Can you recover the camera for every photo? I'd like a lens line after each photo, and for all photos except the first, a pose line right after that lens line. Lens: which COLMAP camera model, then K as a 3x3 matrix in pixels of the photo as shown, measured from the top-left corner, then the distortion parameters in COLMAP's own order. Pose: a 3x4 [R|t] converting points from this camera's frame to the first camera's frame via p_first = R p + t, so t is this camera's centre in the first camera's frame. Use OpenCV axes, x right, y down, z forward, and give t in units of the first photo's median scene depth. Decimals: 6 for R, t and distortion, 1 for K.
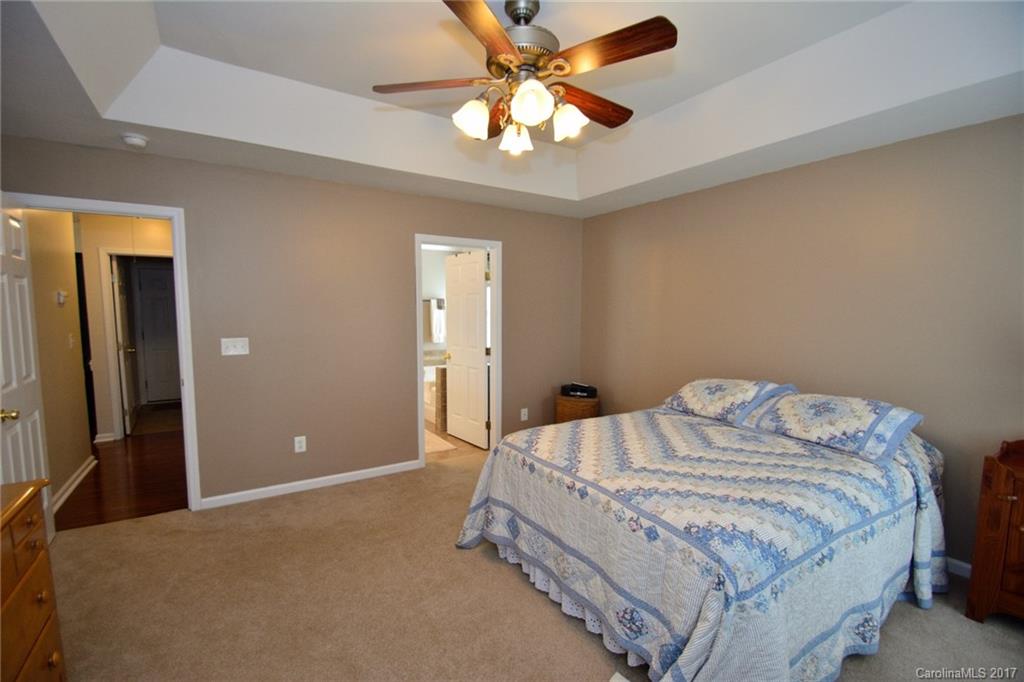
lens RADIAL K [[447.3, 0, 495.9], [0, 447.3, 349.8], [0, 0, 1]] dist [0.010687, -0.014538]
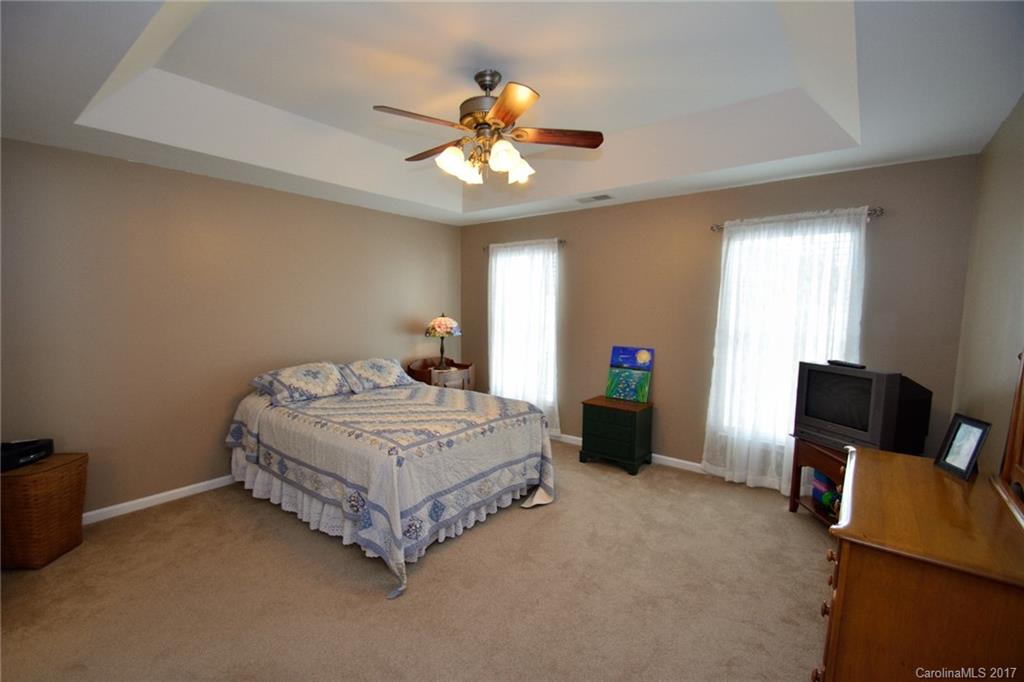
lens RADIAL K [[447.3, 0, 495.9], [0, 447.3, 349.8], [0, 0, 1]] dist [0.010687, -0.014538]
pose [[-0.334629, -0.098867, 0.937149, -1.100829], [0.076831, 0.988308, 0.131698, -0.134006], [-0.939213, 0.116072, -0.323121, 1.306479]]
